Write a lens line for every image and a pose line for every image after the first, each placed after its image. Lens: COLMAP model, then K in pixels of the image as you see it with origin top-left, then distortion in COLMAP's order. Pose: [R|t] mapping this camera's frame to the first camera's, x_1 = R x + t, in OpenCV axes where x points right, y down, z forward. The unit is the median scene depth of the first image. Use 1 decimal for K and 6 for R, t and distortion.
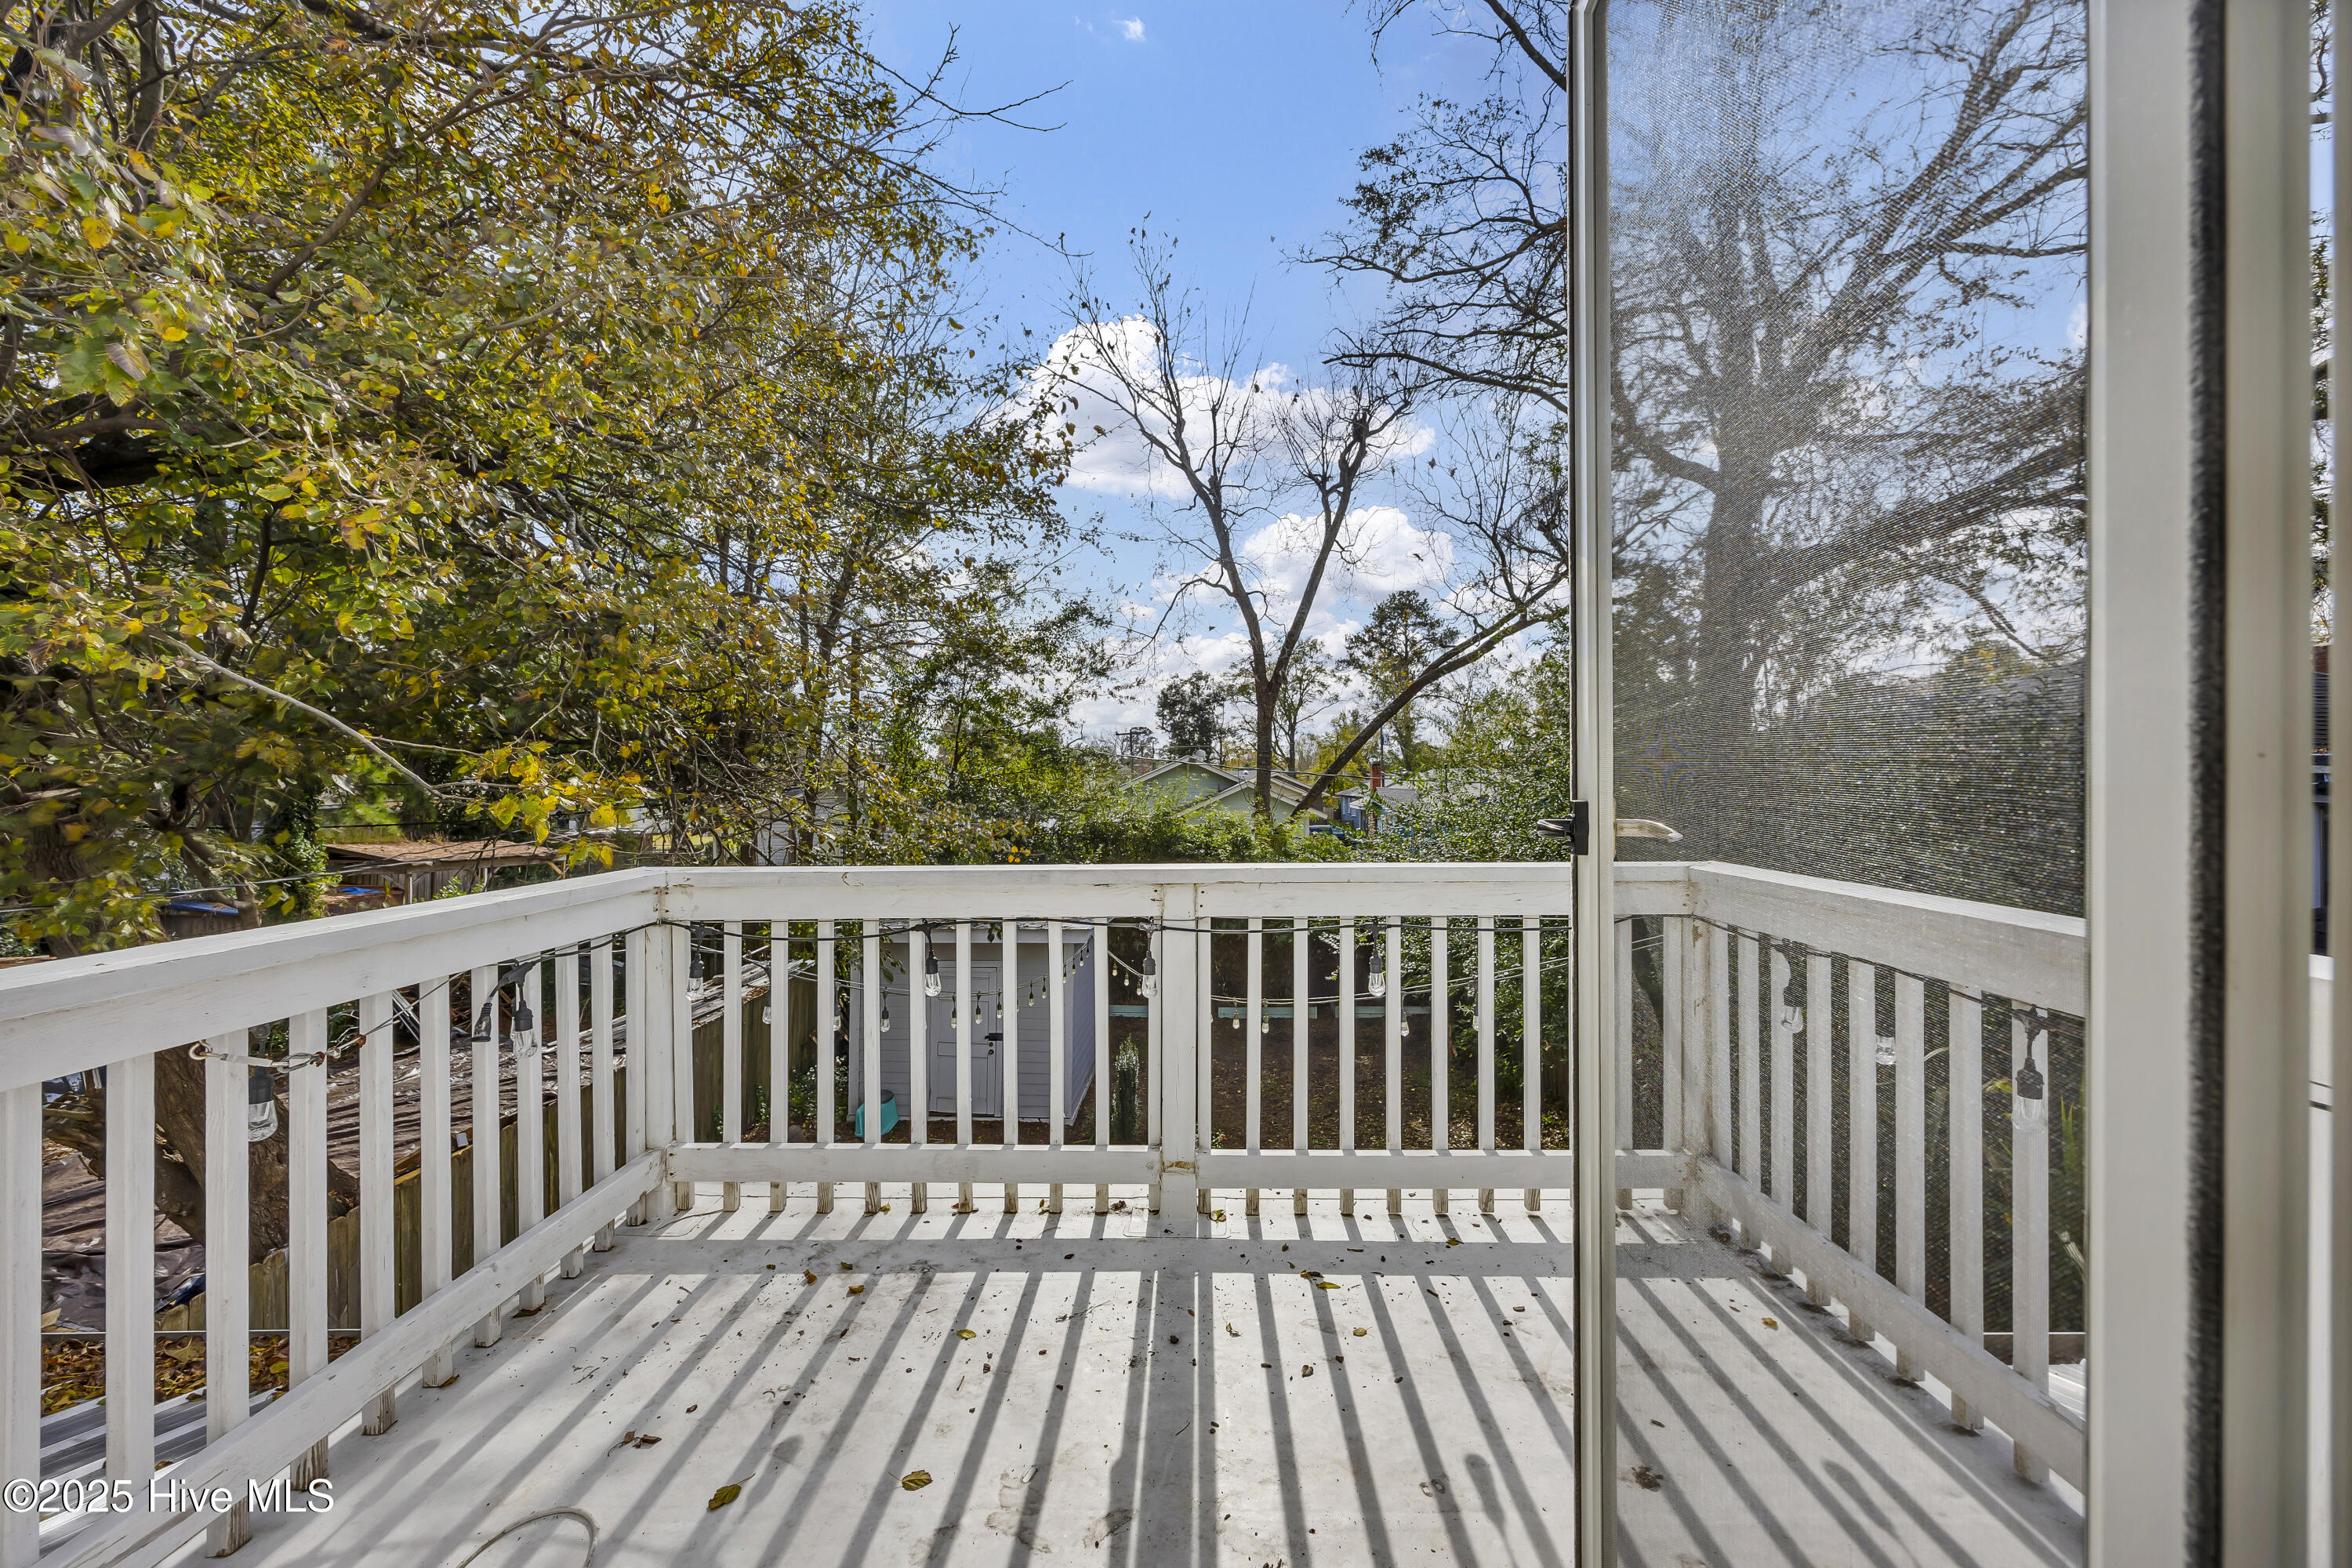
lens RADIAL K [[913.8, 0, 1186.6], [0, 913.8, 785.6], [0, 0, 1]] dist [-0.000589, 0.000001]
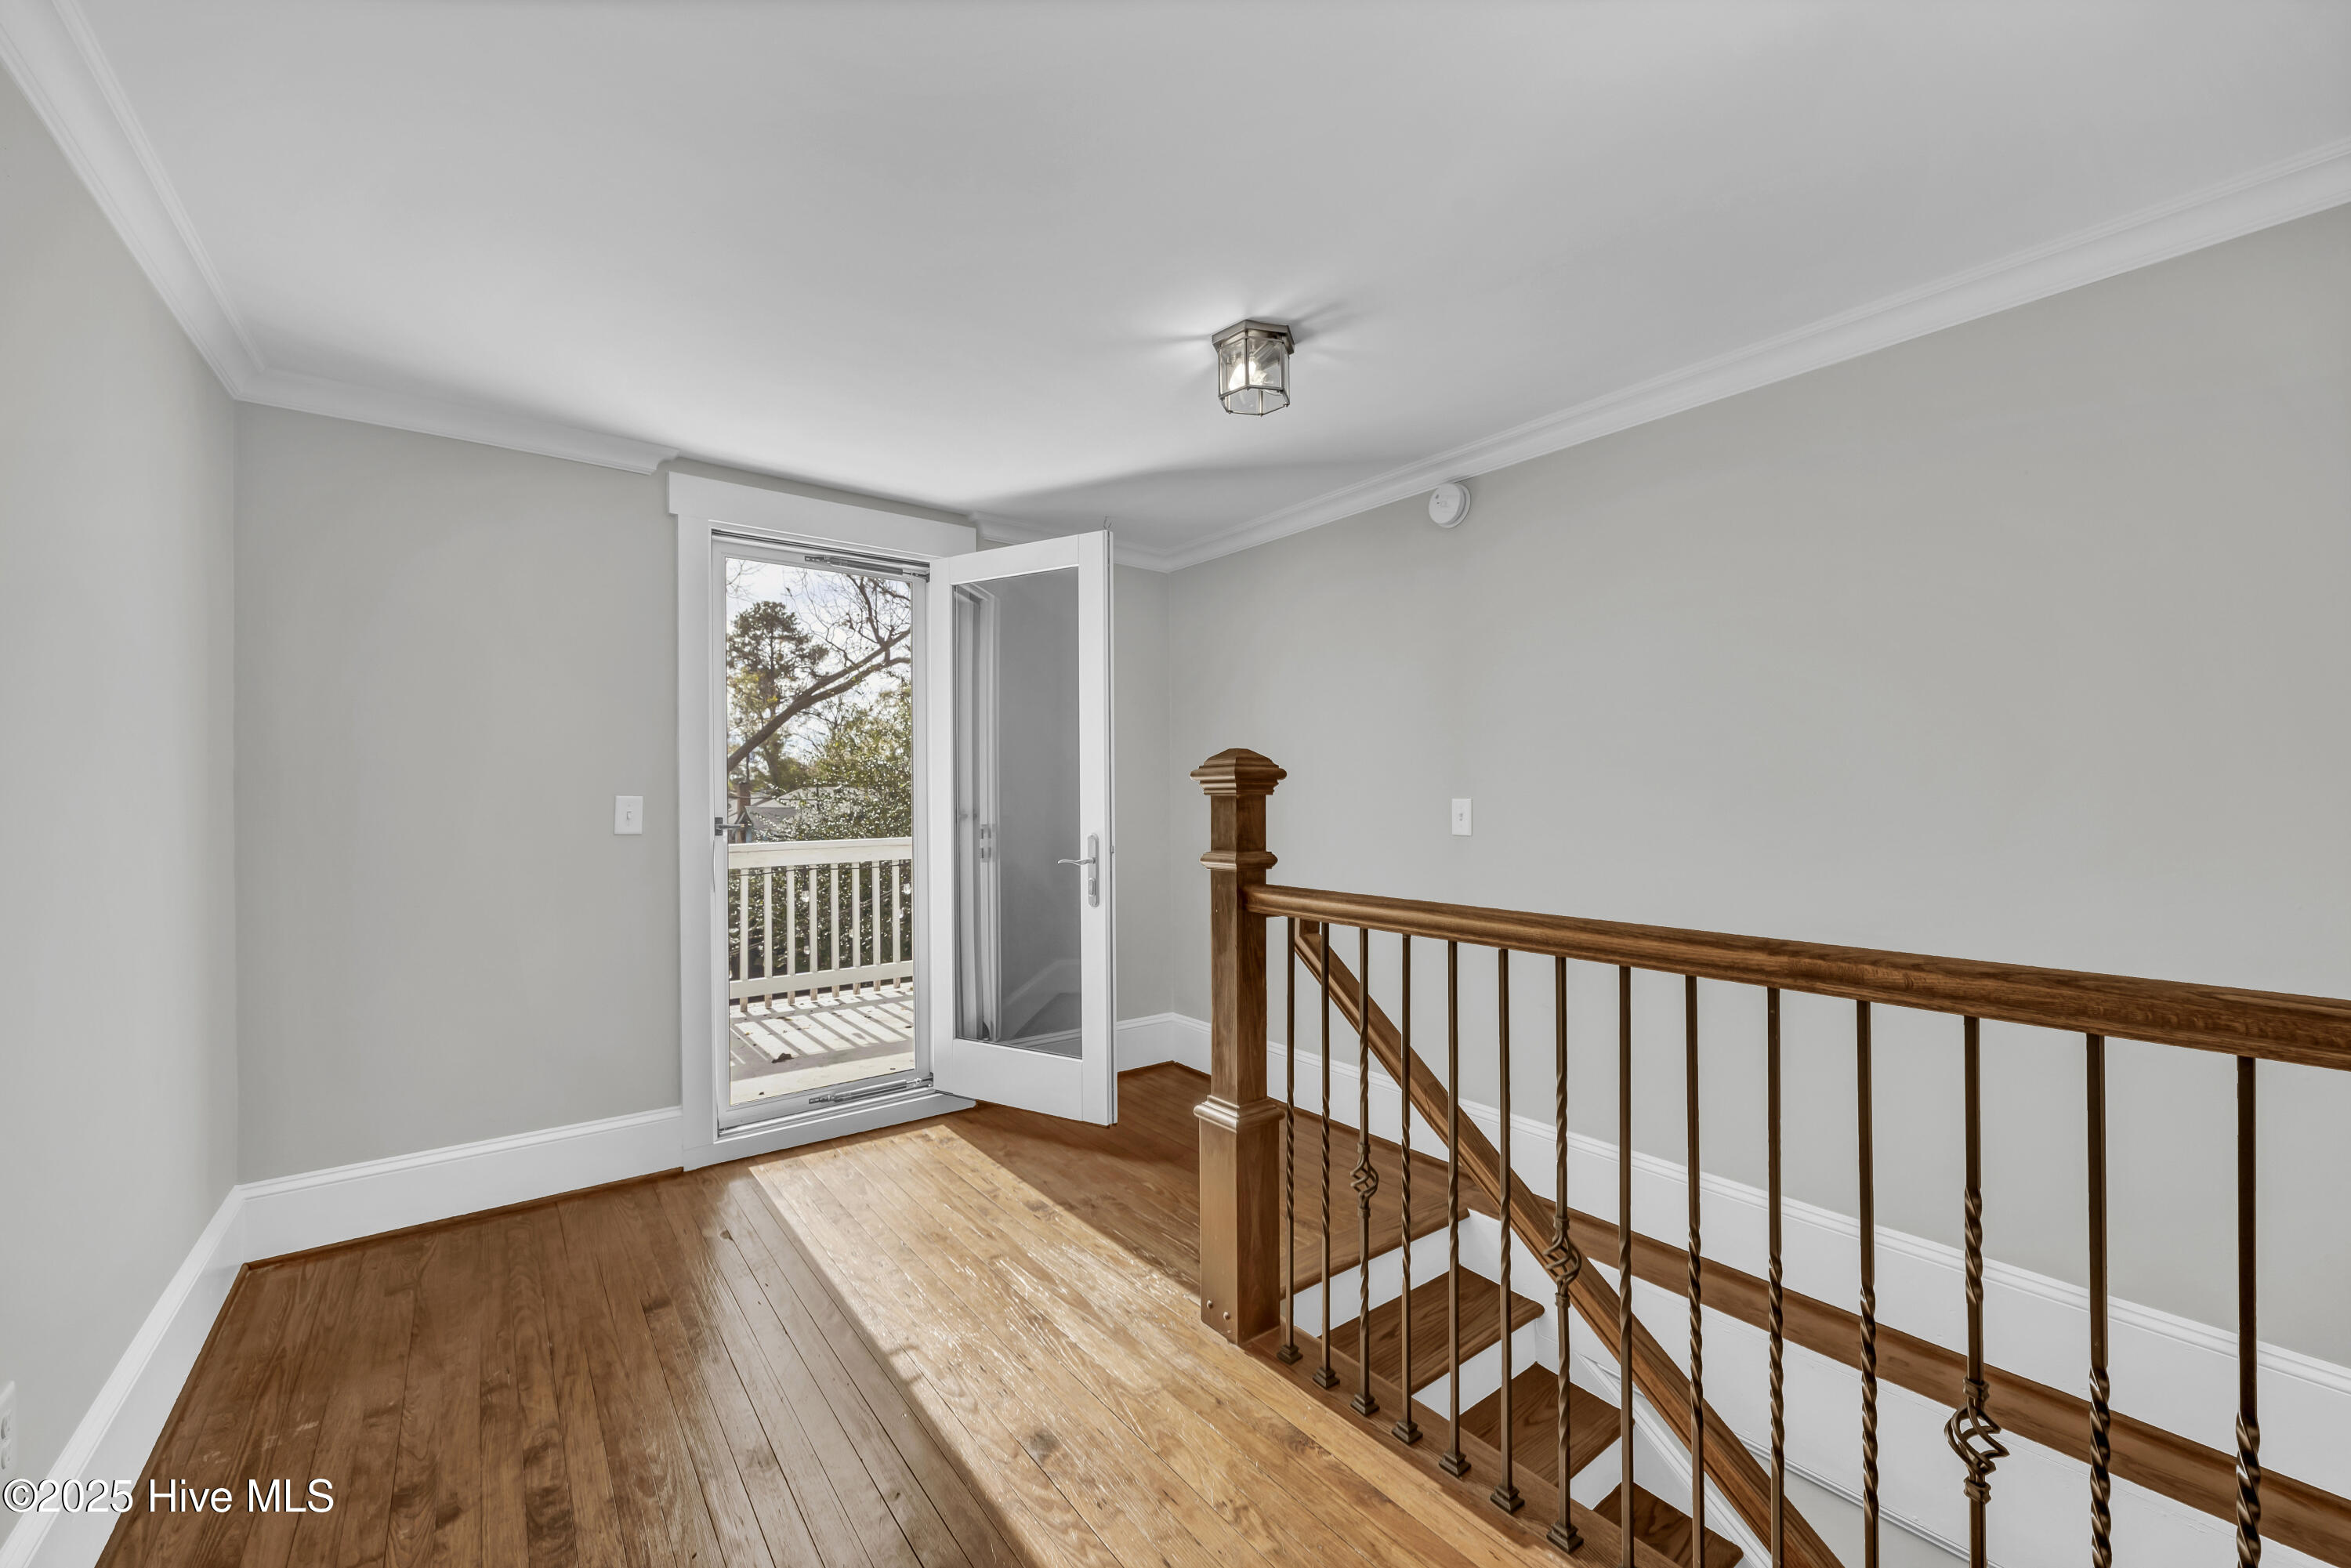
lens RADIAL K [[913.4, 0, 1186.1], [0, 913.4, 785.6], [0, 0, 1]] dist [-0.000589, 0.000001]
pose [[0.788099, -0.002577, 0.615543, -0.043633], [0.013342, 0.999828, -0.012896, -0.000939], [-0.615404, 0.018376, 0.787997, -0.134573]]
